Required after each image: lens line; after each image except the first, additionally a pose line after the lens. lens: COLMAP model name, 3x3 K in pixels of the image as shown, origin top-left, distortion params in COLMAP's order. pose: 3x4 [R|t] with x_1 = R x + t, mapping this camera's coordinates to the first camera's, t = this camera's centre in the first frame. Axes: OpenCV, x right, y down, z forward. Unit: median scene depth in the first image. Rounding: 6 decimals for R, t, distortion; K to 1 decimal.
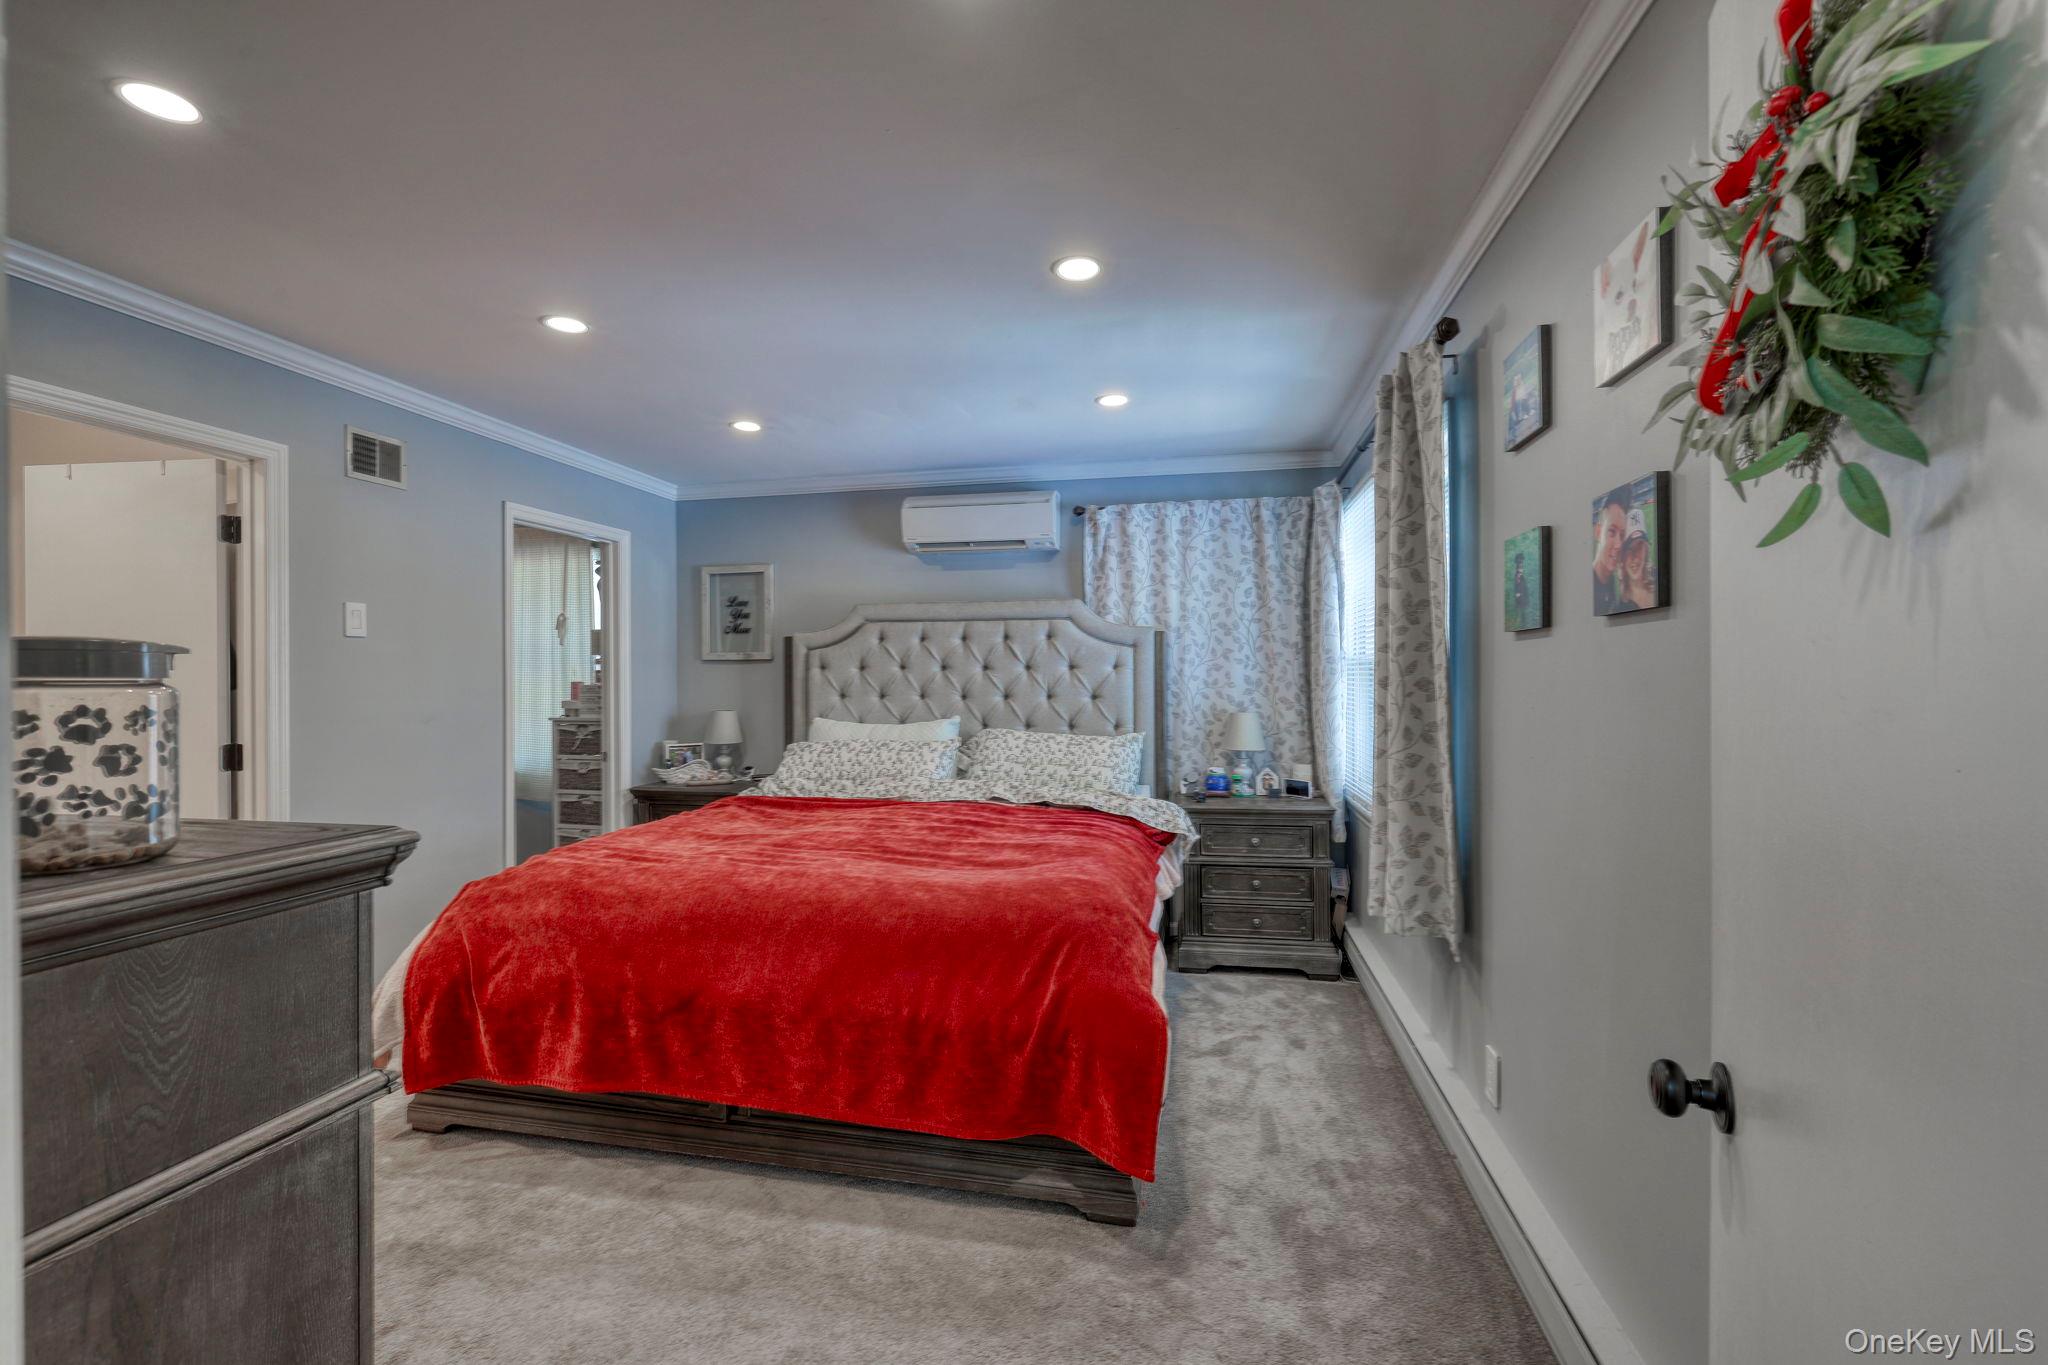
lens RADIAL K [[852.9, 0, 1024.3], [0, 852.9, 681.8], [0, 0, 1]] dist [-0.002937, 0.001667]
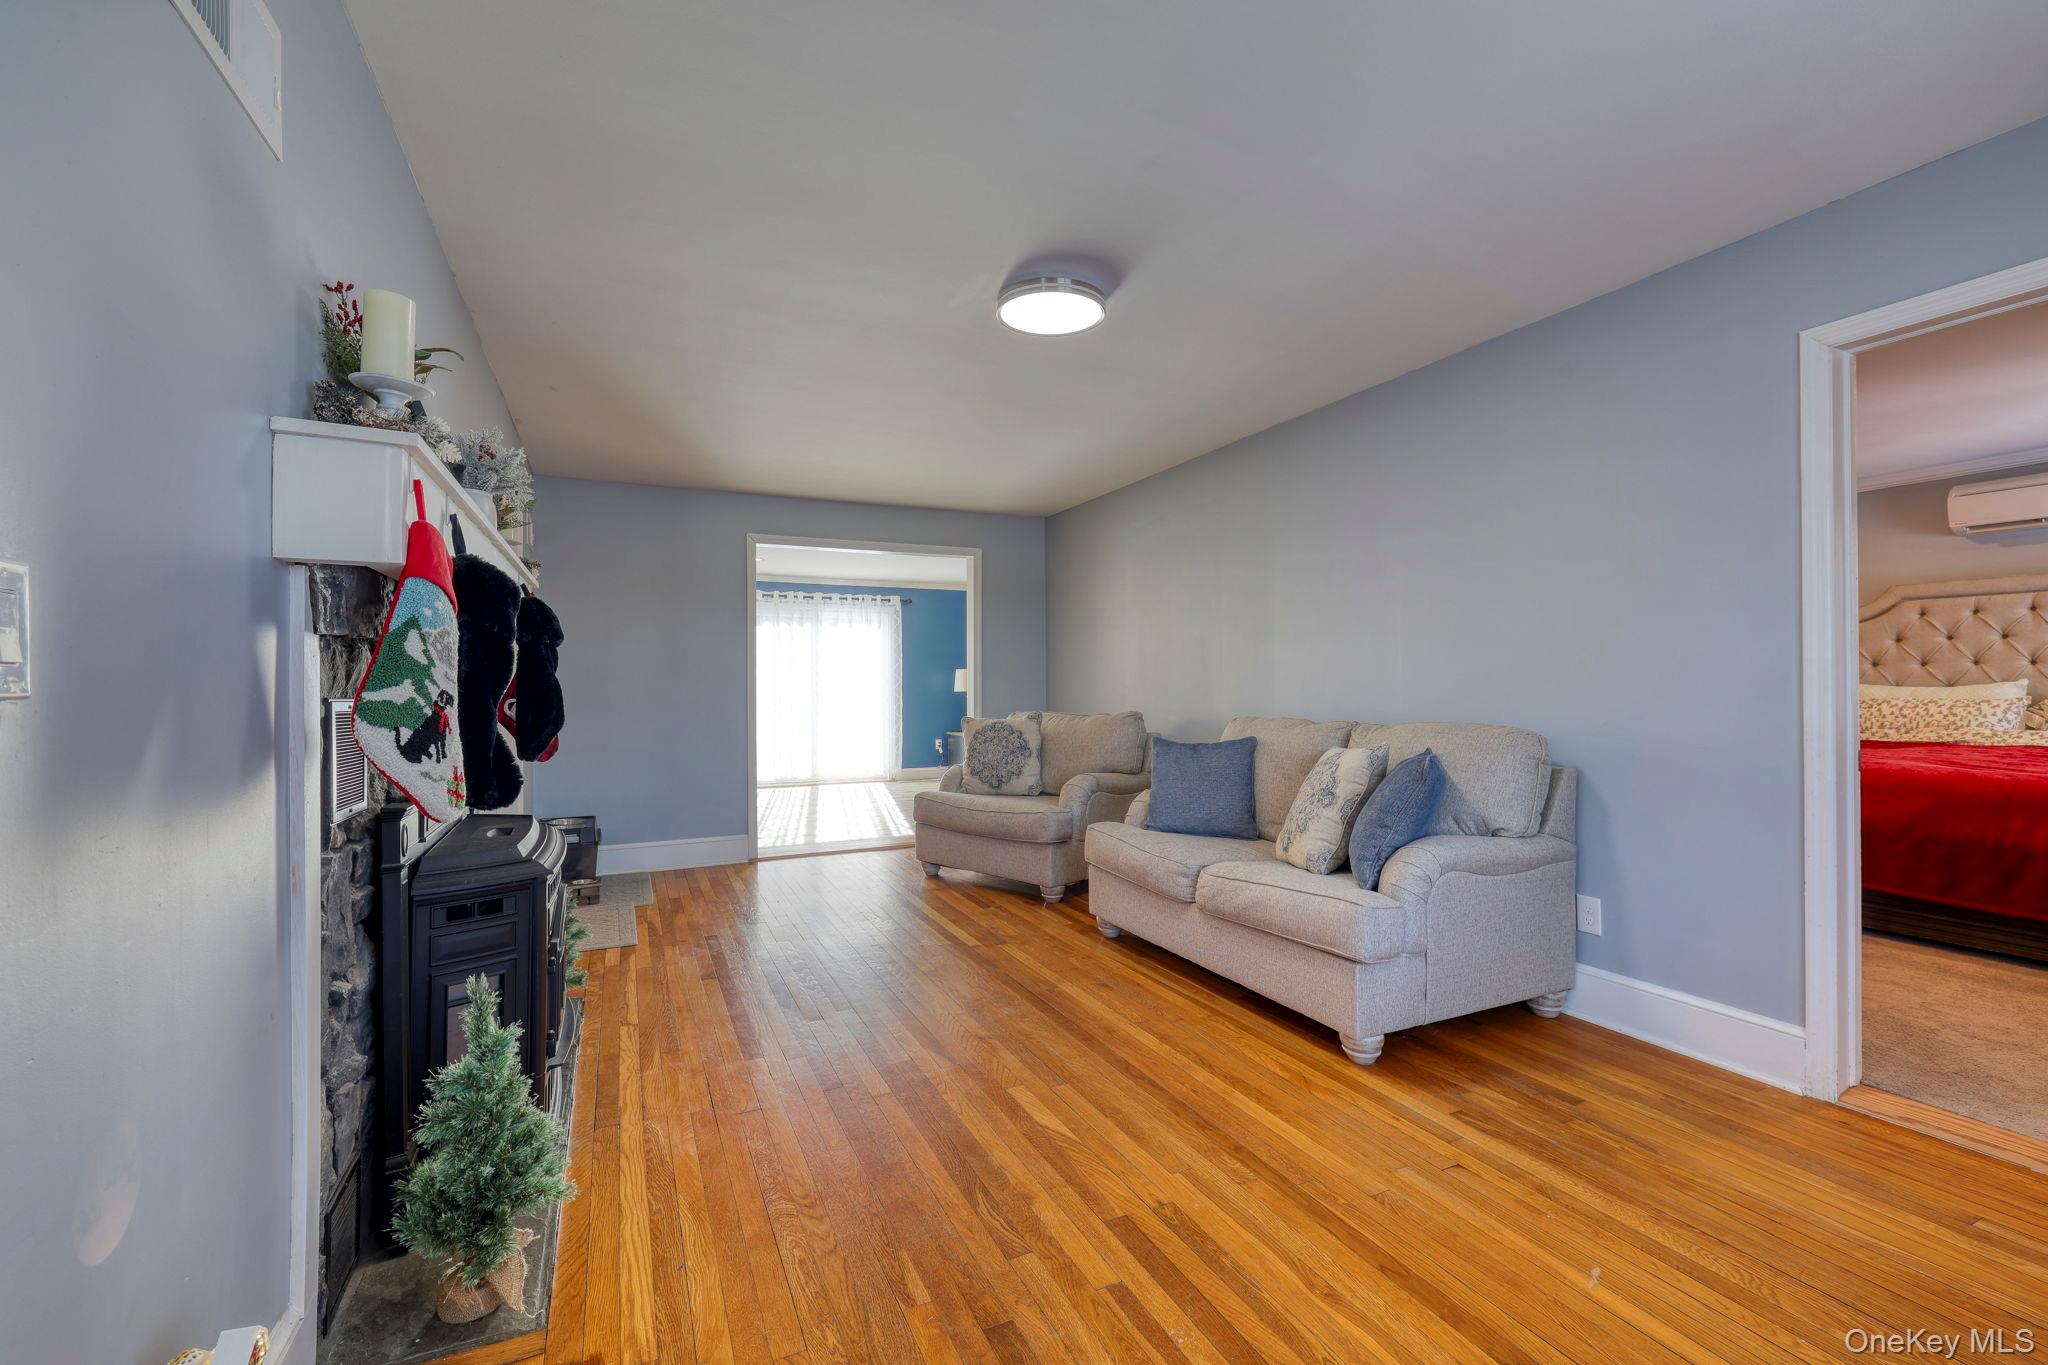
lens RADIAL K [[852.9, 0, 1029.1], [0, 852.9, 683.1], [0, 0, 1]] dist [-0.002937, 0.001667]
pose [[0.602660, -0.004911, -0.797983, 0.024354], [0.001573, 0.999986, -0.004966, 0.049012], [0.797996, 0.001737, 0.602660, -0.687454]]
